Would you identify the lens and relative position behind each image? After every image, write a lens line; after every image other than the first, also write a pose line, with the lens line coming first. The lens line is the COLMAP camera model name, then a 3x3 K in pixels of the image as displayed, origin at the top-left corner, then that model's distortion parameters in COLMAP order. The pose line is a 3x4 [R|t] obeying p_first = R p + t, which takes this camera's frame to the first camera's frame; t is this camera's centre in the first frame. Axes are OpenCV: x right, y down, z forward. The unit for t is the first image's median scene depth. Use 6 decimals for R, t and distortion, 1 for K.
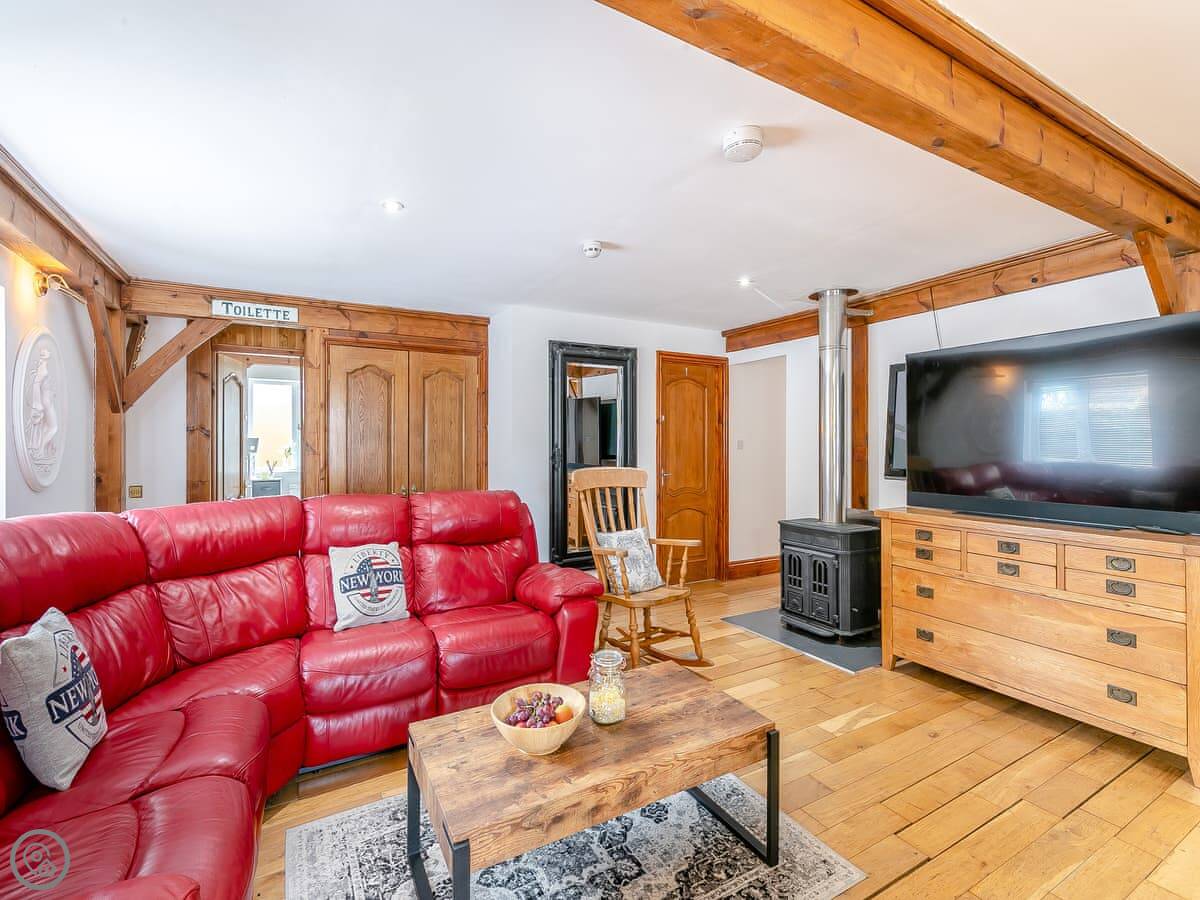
lens RADIAL K [[543.0, 0, 607.0], [0, 543.0, 442.7], [0, 0, 1]] dist [0.001699, 0.000016]
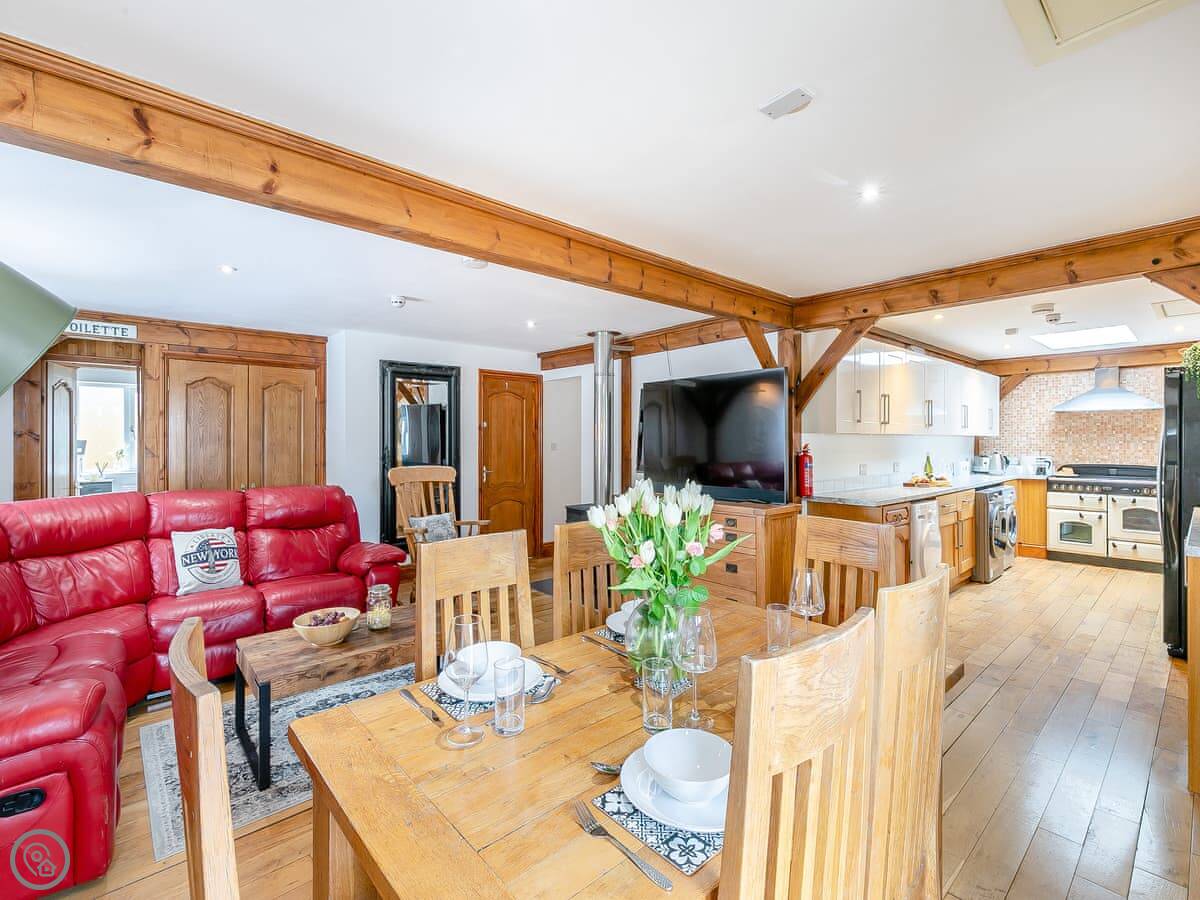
lens RADIAL K [[542.2, 0, 600.4], [0, 542.2, 440.7], [0, 0, 1]] dist [0.001087, -0.000061]
pose [[0.978265, 0.000237, 0.207358, 0.149351], [-0.000107, 1.000000, -0.000638, -0.013287], [-0.207358, 0.000602, 0.978265, -0.326290]]
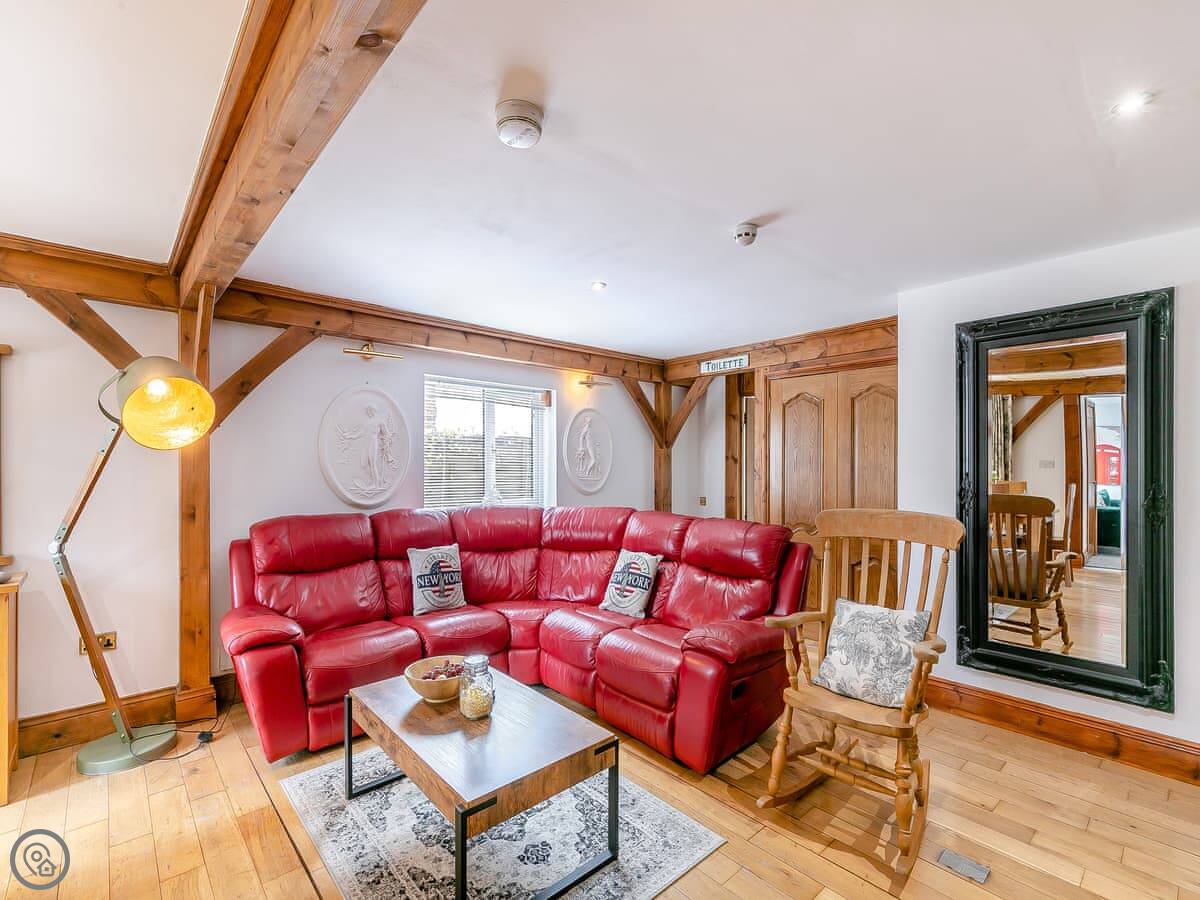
lens RADIAL K [[550.5, 0, 611.5], [0, 550.5, 470.3], [0, 0, 1]] dist [0.002391, 0.000135]
pose [[0.218549, 0.012601, -0.975745, 0.605902], [-0.002446, 0.999921, 0.012365, -0.012780], [0.975823, -0.000316, 0.218562, 0.517855]]
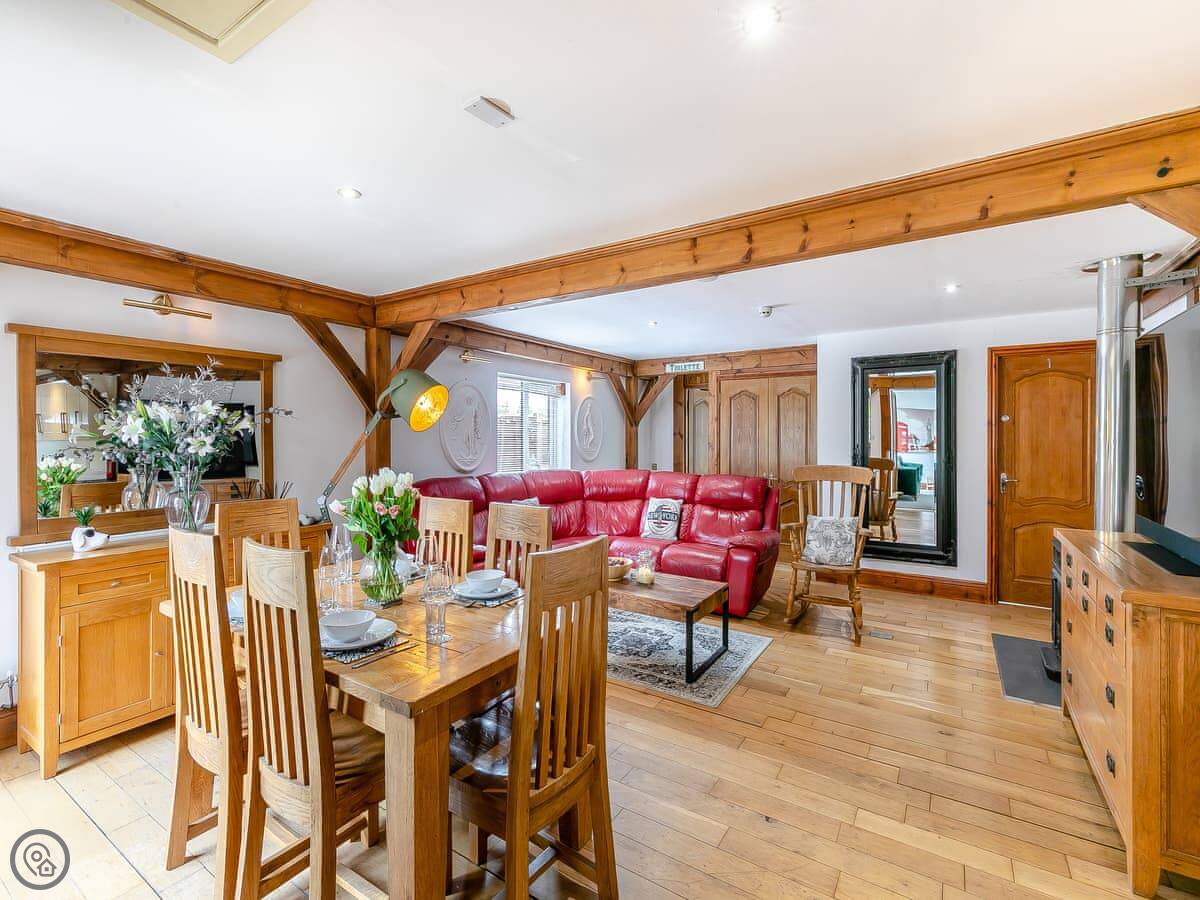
lens RADIAL K [[543.0, 0, 607.0], [0, 543.0, 442.7], [0, 0, 1]] dist [0.001699, 0.000016]
pose [[0.464502, 0.011183, -0.885502, 0.873846], [-0.001832, 0.999930, 0.011667, -0.020332], [0.885570, -0.003797, 0.464490, -0.036251]]
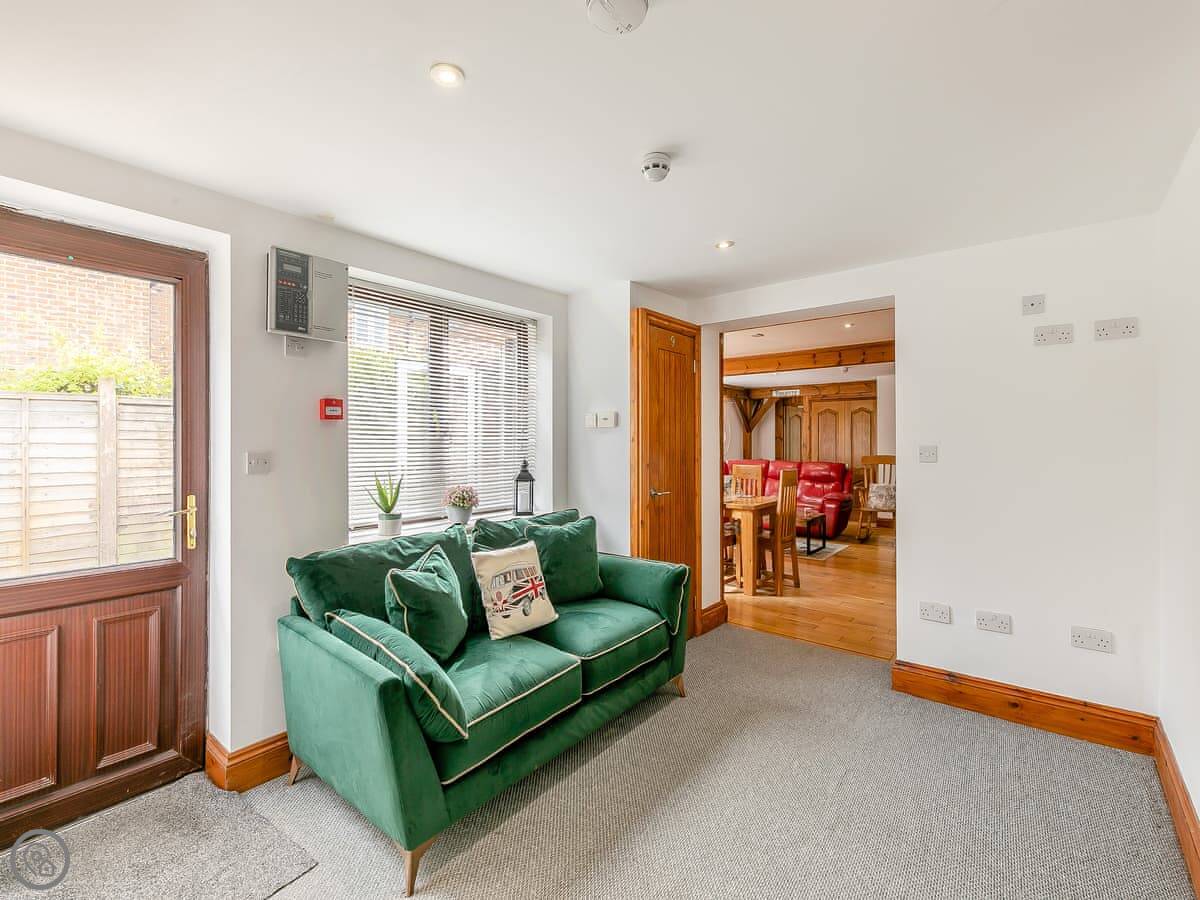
lens RADIAL K [[543.0, 0, 607.0], [0, 543.0, 442.7], [0, 0, 1]] dist [0.001699, 0.000016]
pose [[0.361458, 0.003018, -0.932384, 1.649799], [-0.000486, 0.999995, 0.003048, -0.010371], [0.932388, -0.000649, 0.361457, -0.834794]]
